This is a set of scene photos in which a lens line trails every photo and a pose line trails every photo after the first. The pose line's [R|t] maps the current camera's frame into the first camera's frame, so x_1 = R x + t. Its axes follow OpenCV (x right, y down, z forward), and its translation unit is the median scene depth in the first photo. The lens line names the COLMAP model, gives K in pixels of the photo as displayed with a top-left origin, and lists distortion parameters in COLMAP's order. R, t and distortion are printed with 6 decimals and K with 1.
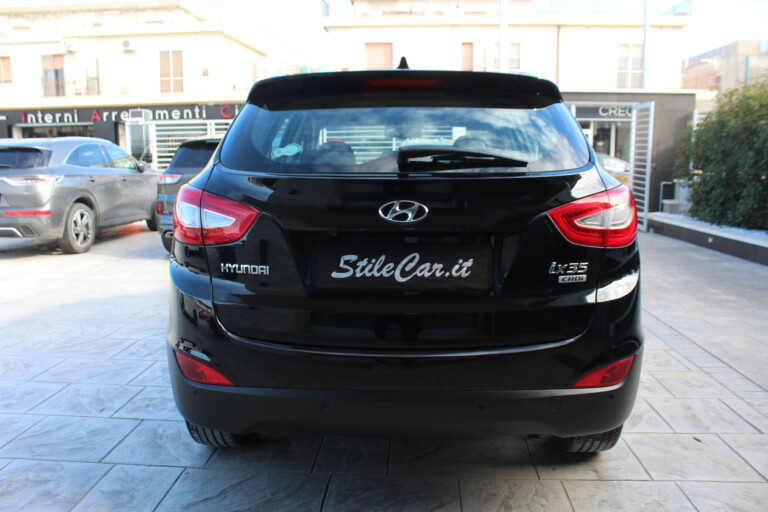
lens RADIAL K [[638.6, 0, 372.6], [0, 638.6, 254.5], [0, 0, 1]] dist [-0.157094, 0.126305]
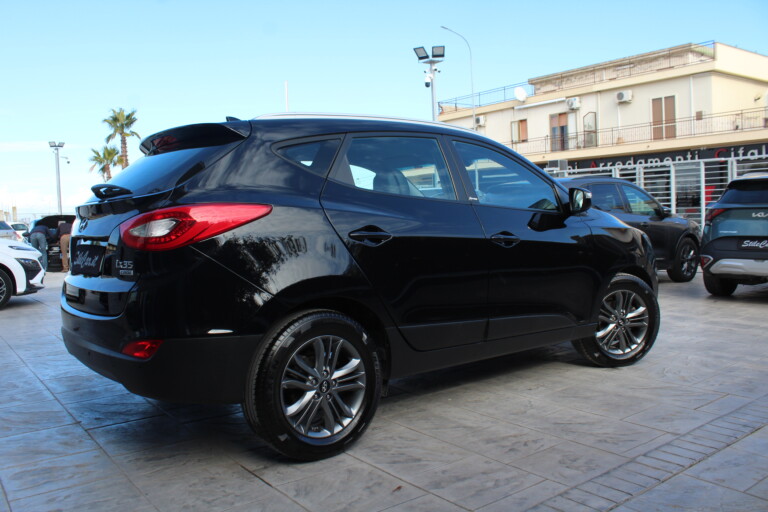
lens RADIAL K [[638.6, 0, 372.6], [0, 638.6, 254.5], [0, 0, 1]] dist [-0.157094, 0.126305]
pose [[0.663511, 0.028422, -0.747627, 0.107493], [-0.088347, 0.995263, -0.040571, 0.000420], [0.742932, 0.092970, 0.662879, 0.031095]]
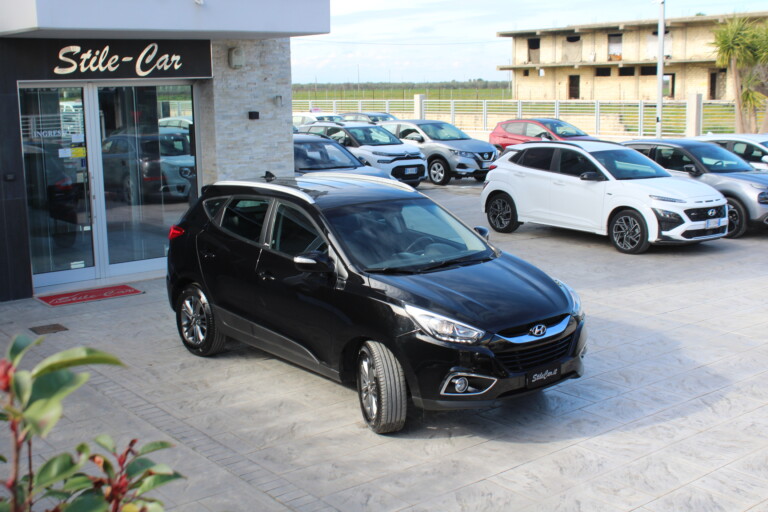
lens RADIAL K [[976.3, 0, 384.0], [0, 976.3, 256.0], [0, 0, 1]] dist [-0.018667, -0.009152]
pose [[-0.726406, 0.134764, -0.673924, 0.191285], [-0.090387, 0.953336, 0.288064, -0.094892], [0.681296, 0.270165, -0.680328, 0.330823]]
